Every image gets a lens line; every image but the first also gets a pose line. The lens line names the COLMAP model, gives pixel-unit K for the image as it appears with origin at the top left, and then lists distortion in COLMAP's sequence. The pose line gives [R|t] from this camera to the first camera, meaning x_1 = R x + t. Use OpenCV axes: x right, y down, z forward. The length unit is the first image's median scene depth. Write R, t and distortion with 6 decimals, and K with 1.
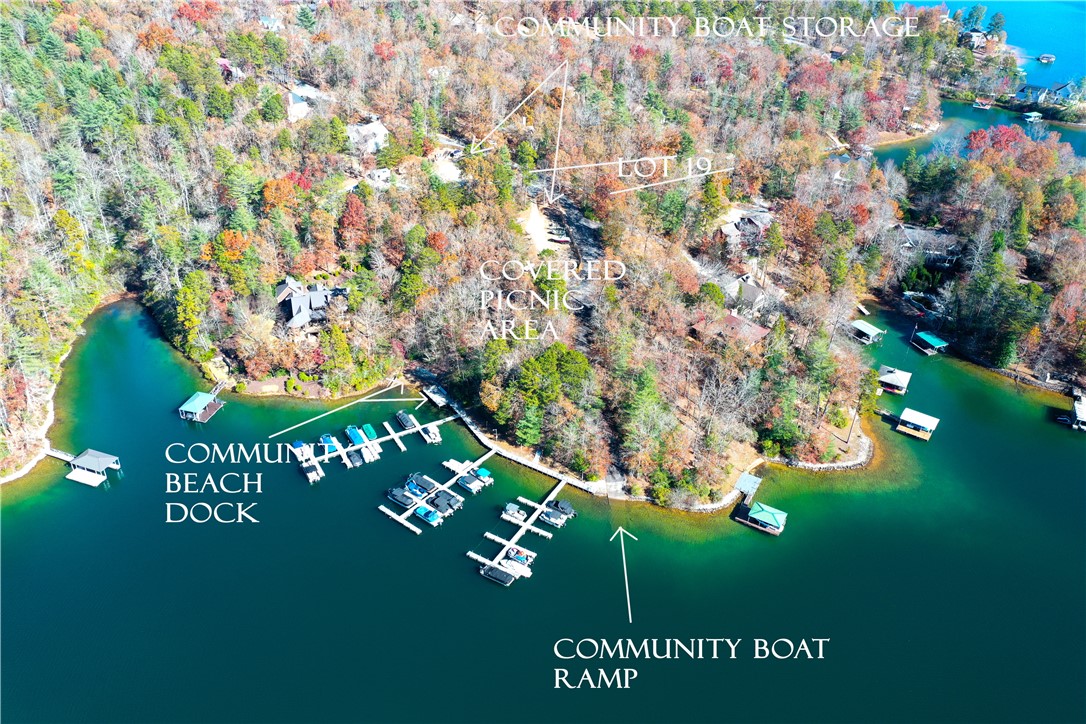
lens RADIAL K [[862.4, 0, 546.4], [0, 862.4, 361.3], [0, 0, 1]] dist [0.003318, 0.014124]
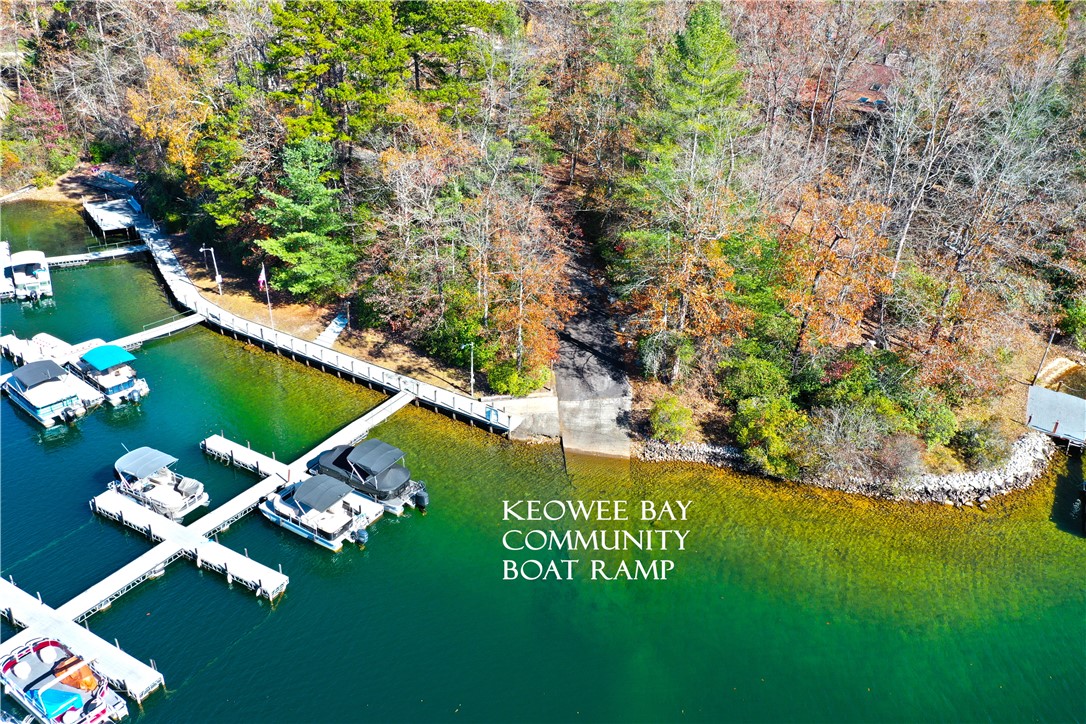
lens RADIAL K [[862.4, 0, 541.6], [0, 862.4, 367.3], [0, 0, 1]] dist [0.003318, 0.014124]
pose [[0.999910, 0.008923, -0.009991, 0.066825], [-0.009875, 0.994974, -0.099649, 0.158812], [0.009052, 0.099738, 0.994973, 0.733093]]
